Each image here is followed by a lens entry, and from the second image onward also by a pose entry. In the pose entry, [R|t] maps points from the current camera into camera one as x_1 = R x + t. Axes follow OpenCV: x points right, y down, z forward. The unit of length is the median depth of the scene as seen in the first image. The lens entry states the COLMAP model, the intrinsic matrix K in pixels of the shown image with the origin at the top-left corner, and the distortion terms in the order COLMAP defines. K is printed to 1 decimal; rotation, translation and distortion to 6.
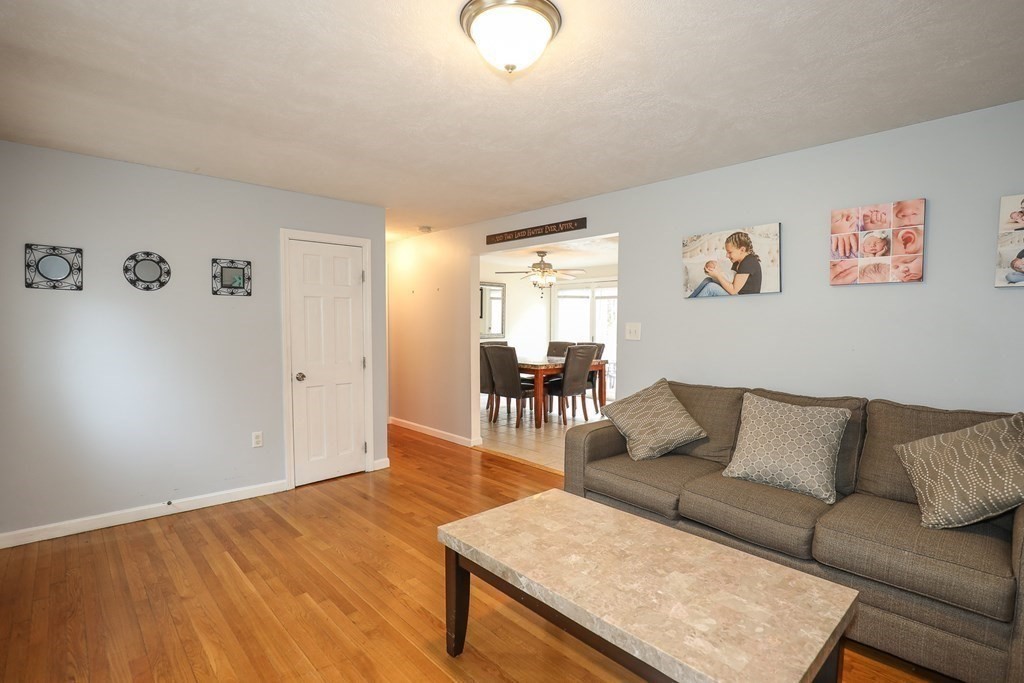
lens RADIAL K [[478.3, 0, 514.3], [0, 478.3, 350.1], [0, 0, 1]] dist [-0.032532, 0.006636]
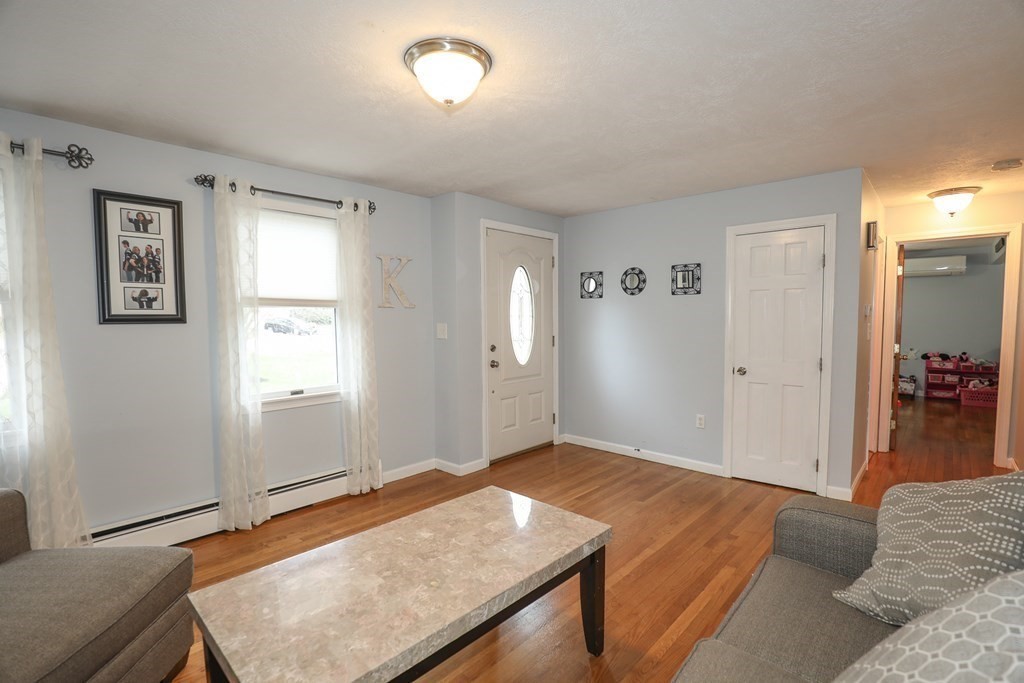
lens RADIAL K [[478.3, 0, 536.9], [0, 478.3, 354.7], [0, 0, 1]] dist [-0.032532, 0.006636]
pose [[0.099696, 0.073080, -0.992331, 0.616357], [-0.046630, 0.996547, 0.068706, -0.033911], [0.993925, 0.039423, 0.102760, 0.569357]]
